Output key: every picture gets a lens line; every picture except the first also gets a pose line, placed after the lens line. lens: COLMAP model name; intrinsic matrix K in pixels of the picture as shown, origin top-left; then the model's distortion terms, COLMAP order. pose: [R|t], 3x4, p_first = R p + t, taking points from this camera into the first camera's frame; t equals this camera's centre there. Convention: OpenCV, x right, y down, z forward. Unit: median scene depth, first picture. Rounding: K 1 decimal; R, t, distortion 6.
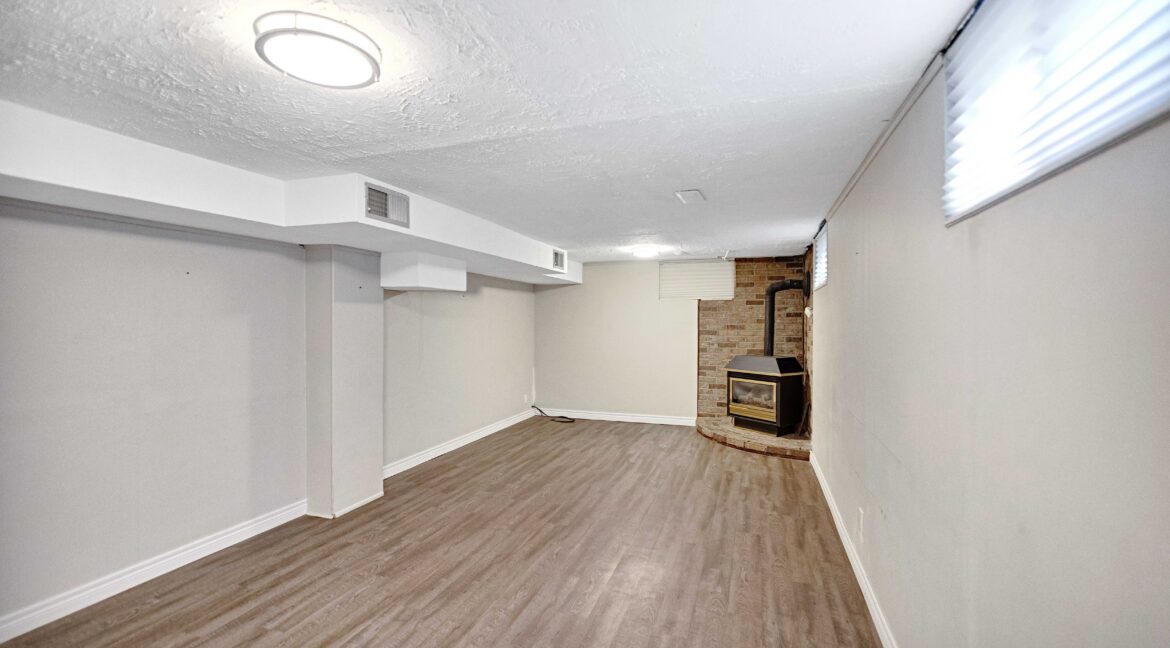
lens RADIAL K [[499.5, 0, 608.2], [0, 499.5, 323.2], [0, 0, 1]] dist [-0.002340, 0.000231]
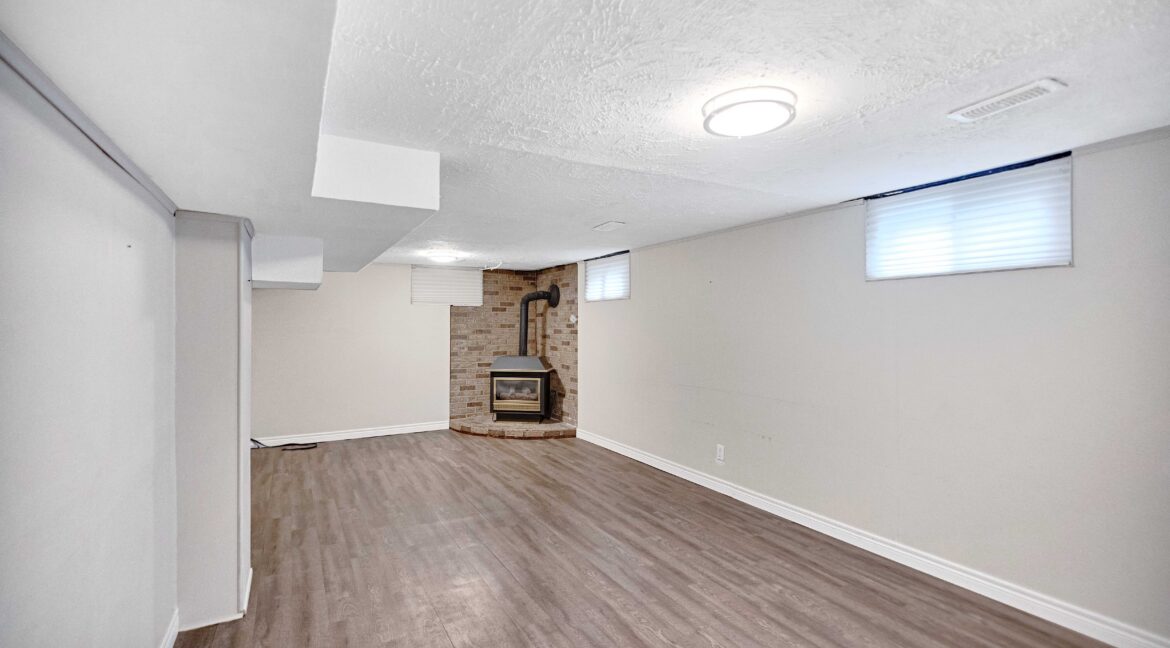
lens RADIAL K [[499.5, 0, 582.6], [0, 499.5, 322.2], [0, 0, 1]] dist [-0.002340, 0.000231]
pose [[0.680605, 0.001082, 0.732650, -0.601410], [0.007474, 0.999937, -0.008419, -0.002718], [-0.732612, 0.011206, 0.680554, 0.154134]]
